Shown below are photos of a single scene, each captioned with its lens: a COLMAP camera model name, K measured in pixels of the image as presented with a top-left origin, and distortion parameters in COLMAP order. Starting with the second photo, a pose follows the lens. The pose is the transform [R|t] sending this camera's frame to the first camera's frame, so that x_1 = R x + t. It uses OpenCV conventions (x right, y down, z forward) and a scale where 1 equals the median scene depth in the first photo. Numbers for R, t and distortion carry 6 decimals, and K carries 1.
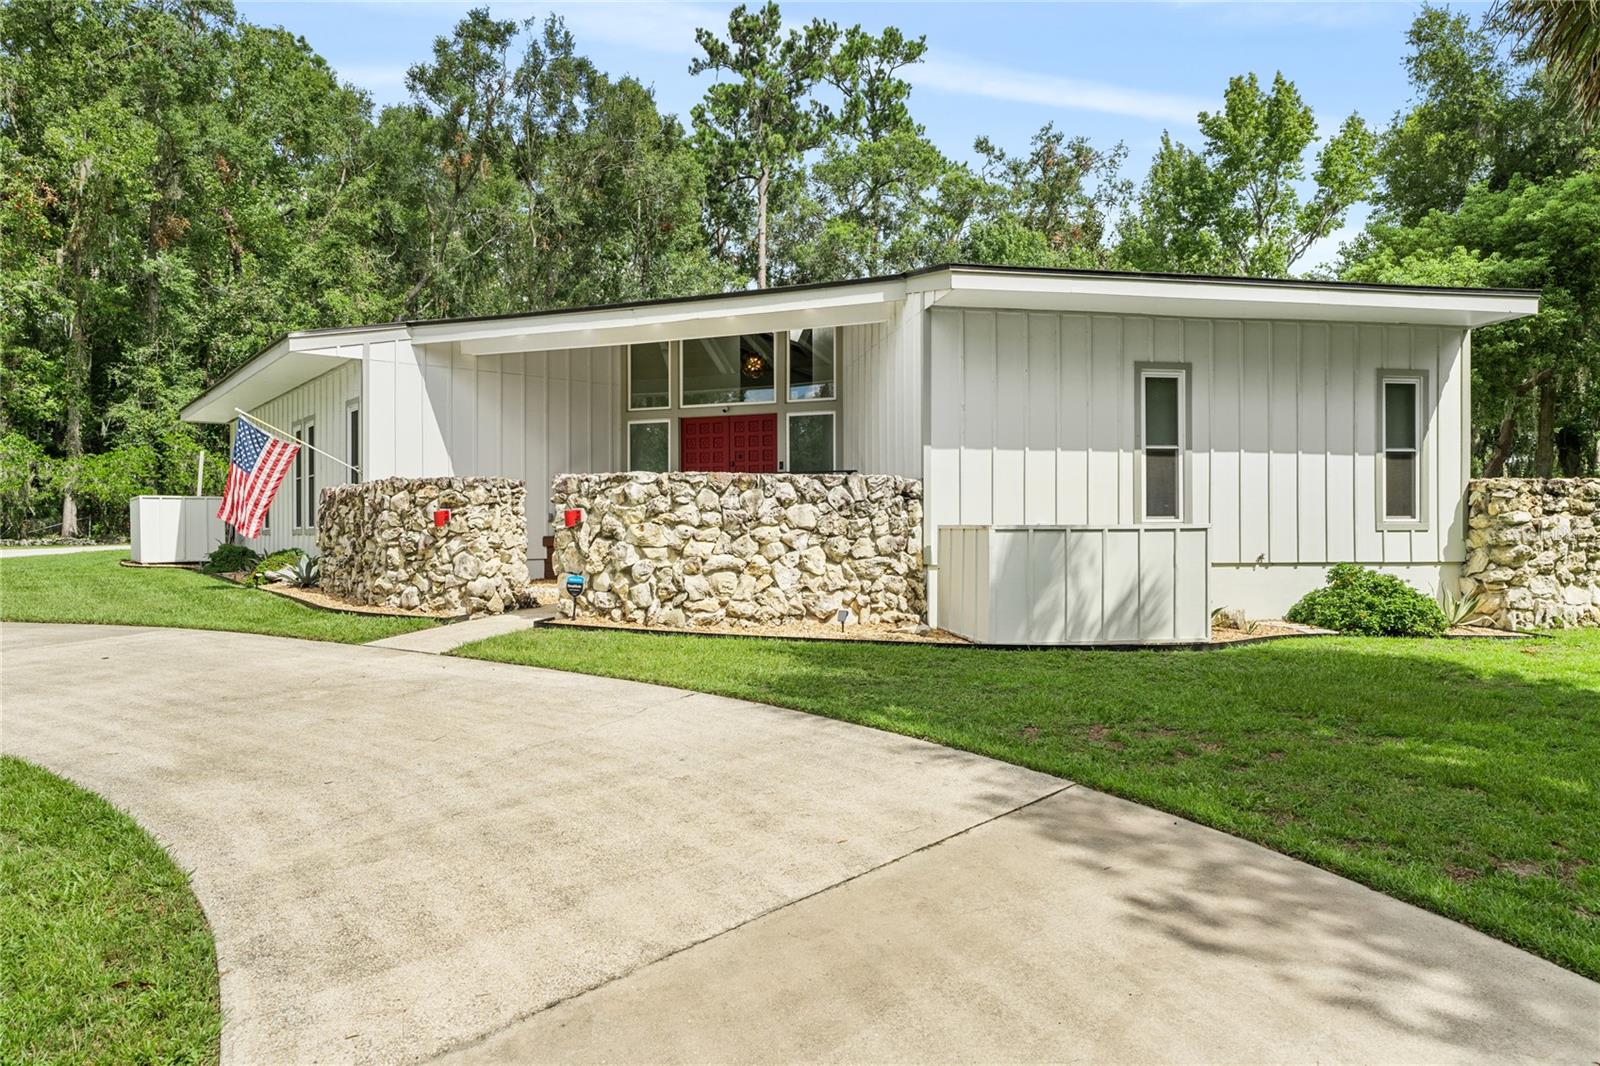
lens RADIAL K [[979.2, 0, 794.0], [0, 979.2, 530.8], [0, 0, 1]] dist [0.003367, -0.000662]
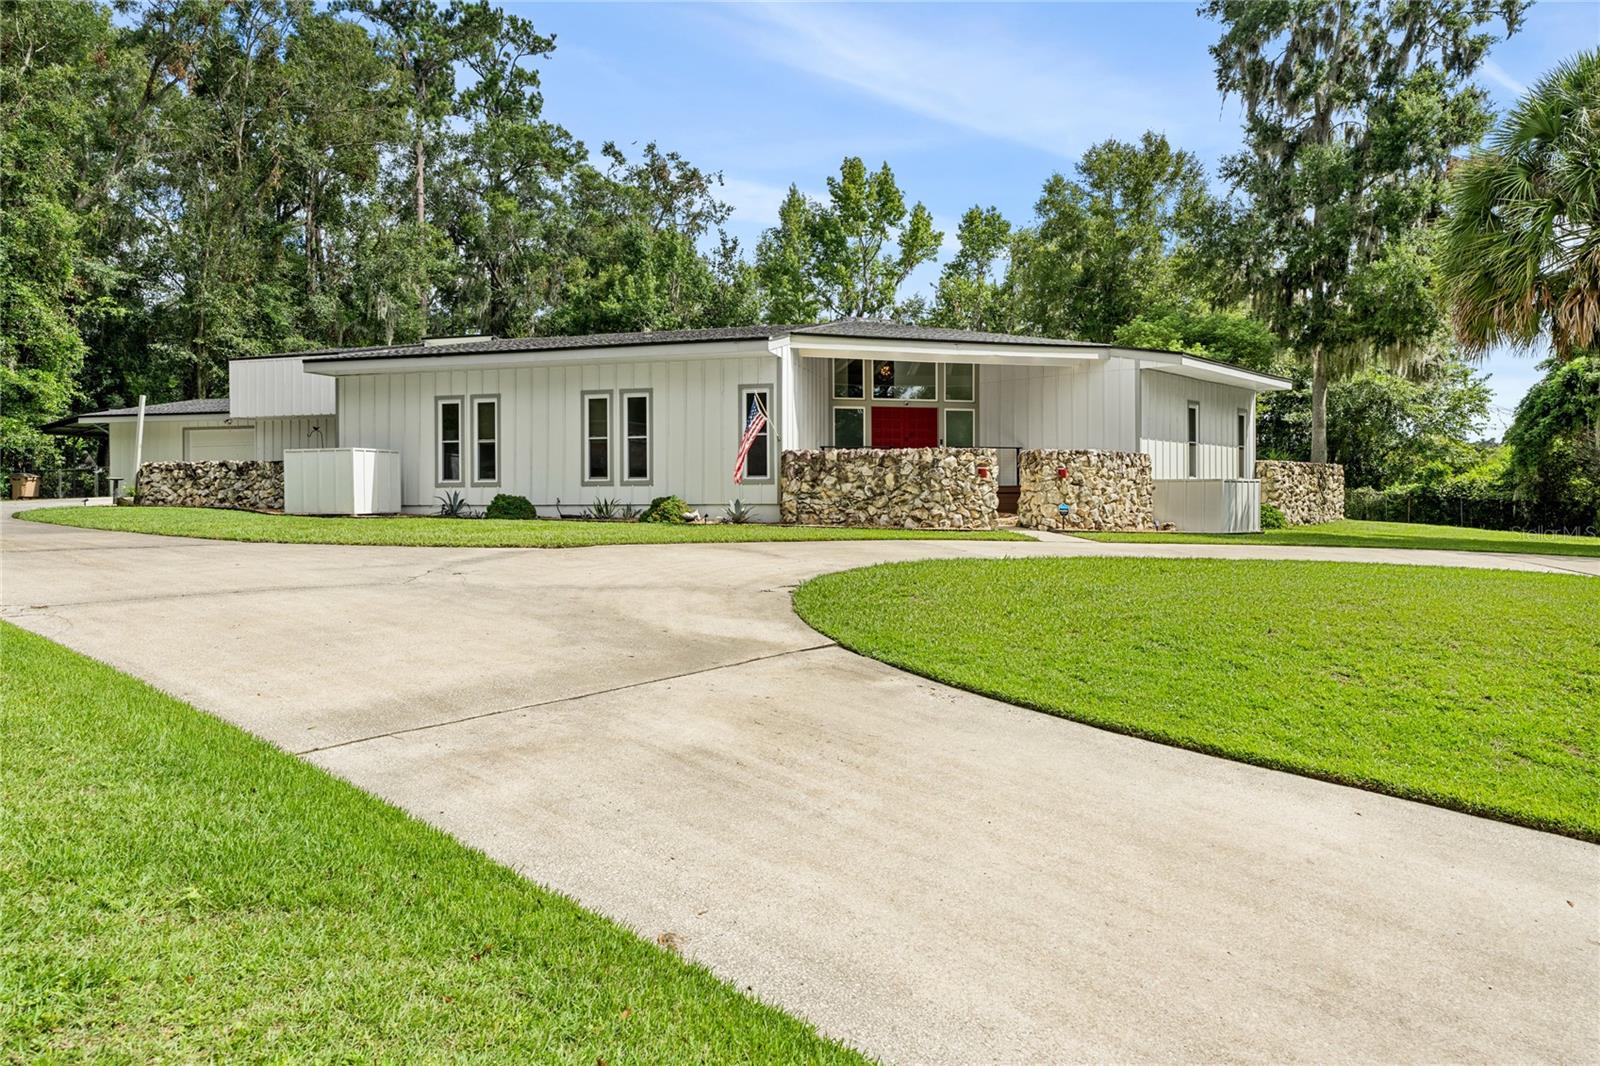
lens RADIAL K [[979.2, 0, 793.3], [0, 979.2, 485.3], [0, 0, 1]] dist [0.003367, -0.000662]
pose [[0.804514, 0.004410, 0.593917, -1.476117], [0.001529, 0.999954, -0.009496, 0.022025], [-0.593931, 0.008548, 0.804470, -0.143930]]
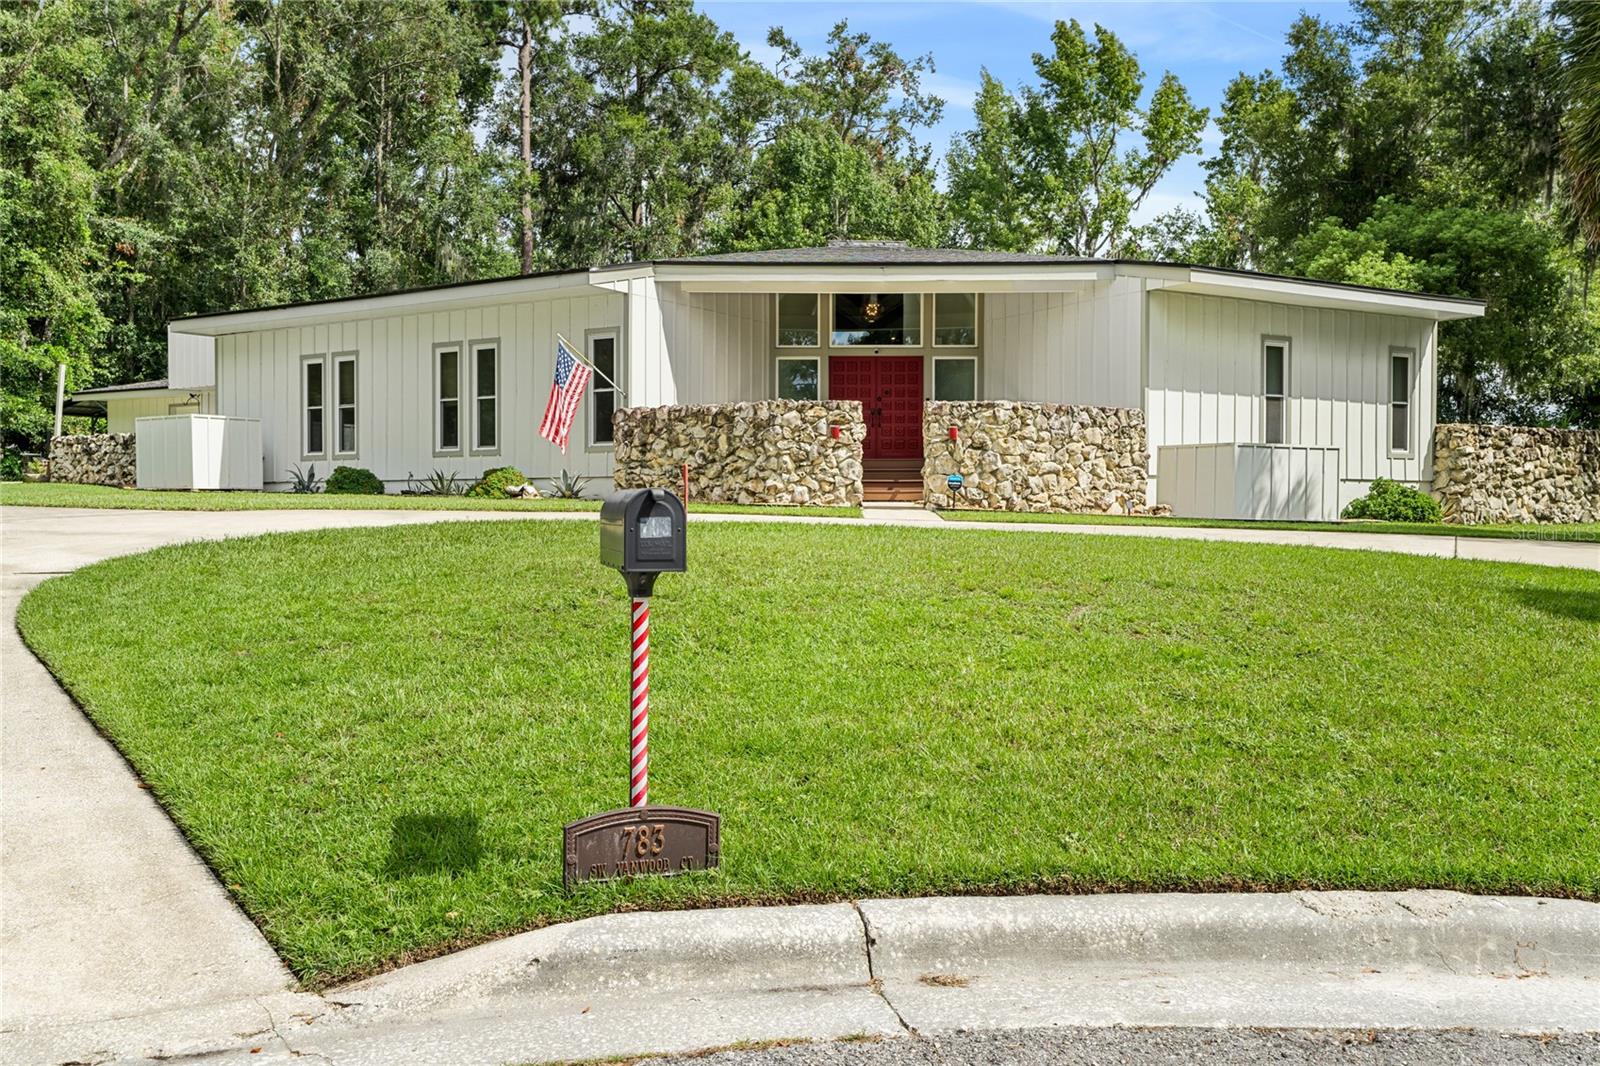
lens RADIAL K [[1358.6, 0, 793.8], [0, 1358.6, 527.8], [0, 0, 1]] dist [0.006355, 0.004071]
pose [[0.942069, -0.000315, 0.335418, -0.923014], [-0.004763, 0.999886, 0.014316, 0.079721], [-0.335384, -0.015084, 0.941961, -0.611850]]
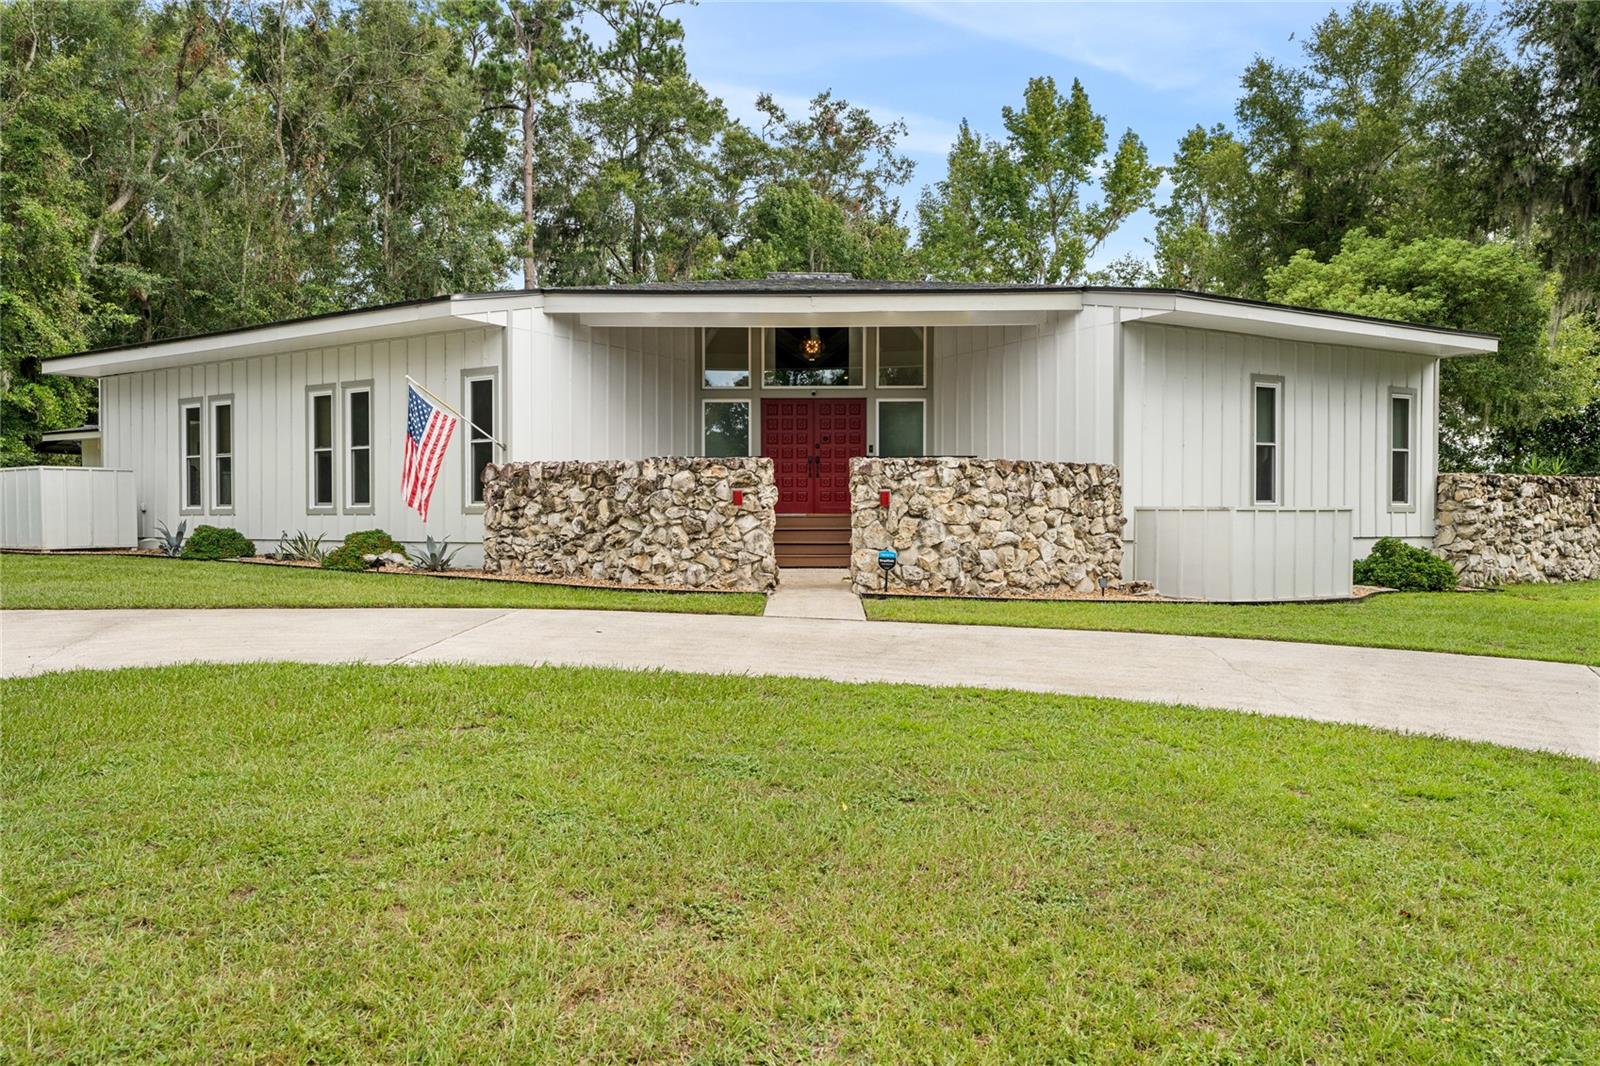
lens RADIAL K [[1111.0, 0, 805.3], [0, 1111.0, 529.2], [0, 0, 1]] dist [0.002042, 0.001131]
pose [[0.941659, -0.002372, 0.336559, -0.627185], [-0.002322, 0.999906, 0.013542, 0.004281], [-0.336559, -0.013534, 0.941565, -0.118172]]
